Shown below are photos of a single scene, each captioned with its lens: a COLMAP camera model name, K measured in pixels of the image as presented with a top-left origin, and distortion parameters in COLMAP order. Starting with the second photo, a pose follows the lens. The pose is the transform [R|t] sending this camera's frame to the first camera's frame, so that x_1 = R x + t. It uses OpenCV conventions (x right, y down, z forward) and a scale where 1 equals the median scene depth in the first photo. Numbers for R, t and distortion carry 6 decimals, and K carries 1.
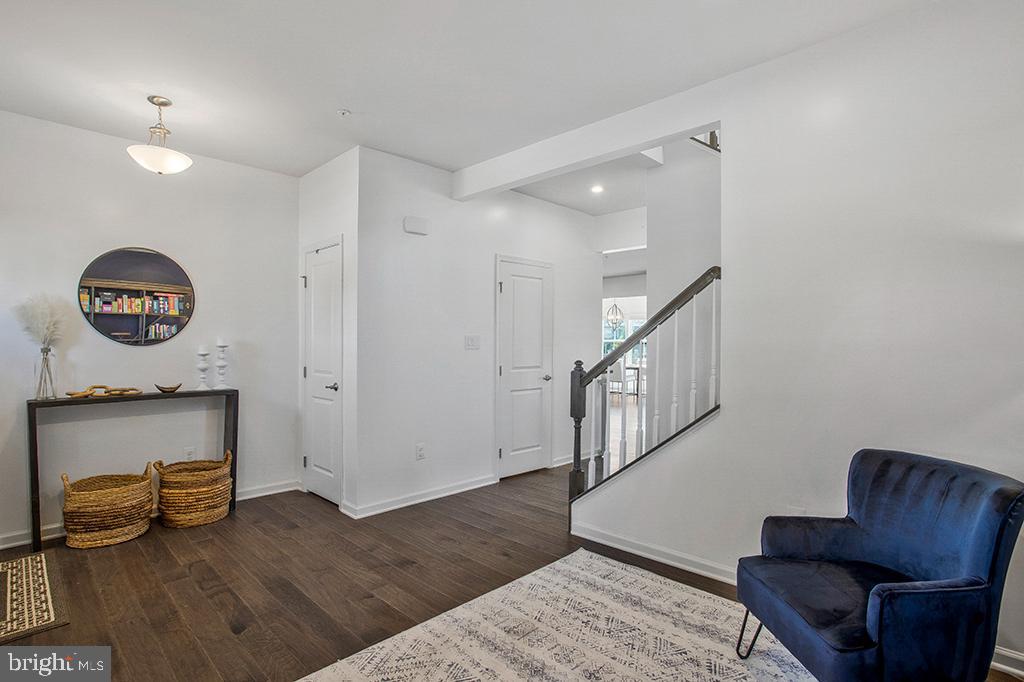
lens RADIAL K [[520.0, 0, 522.3], [0, 520.0, 342.3], [0, 0, 1]] dist [-0.034877, 0.002397]
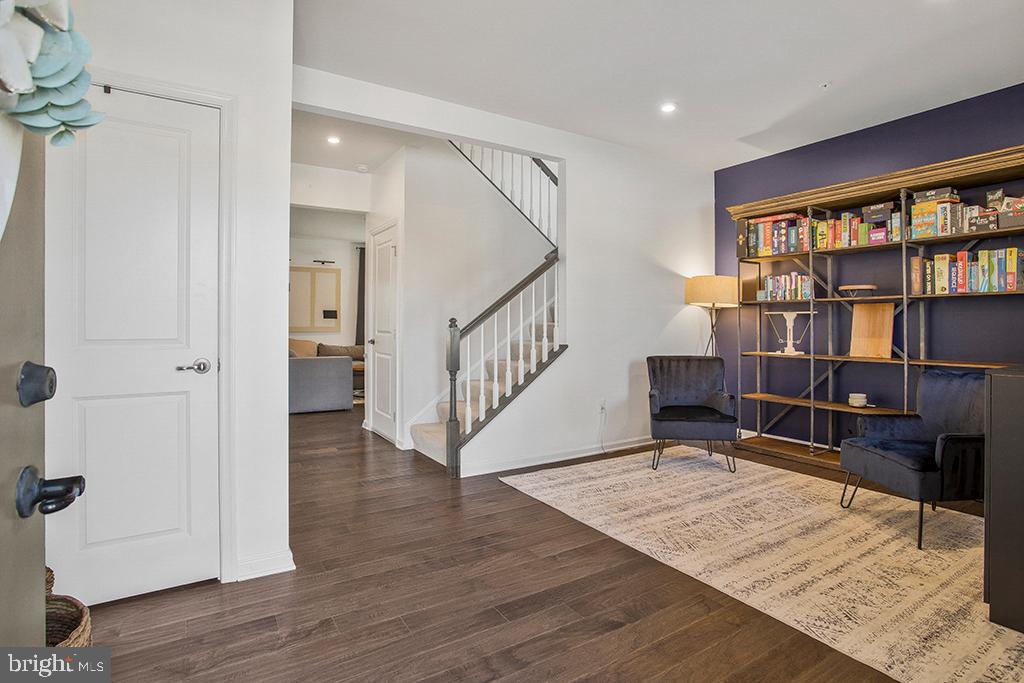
lens RADIAL K [[520.0, 0, 518.4], [0, 520.0, 332.9], [0, 0, 1]] dist [-0.034877, 0.002397]
pose [[0.211237, -0.008408, 0.977399, -1.193037], [-0.004007, 0.999947, 0.009468, 0.071103], [-0.977427, -0.005916, 0.211192, 0.836144]]
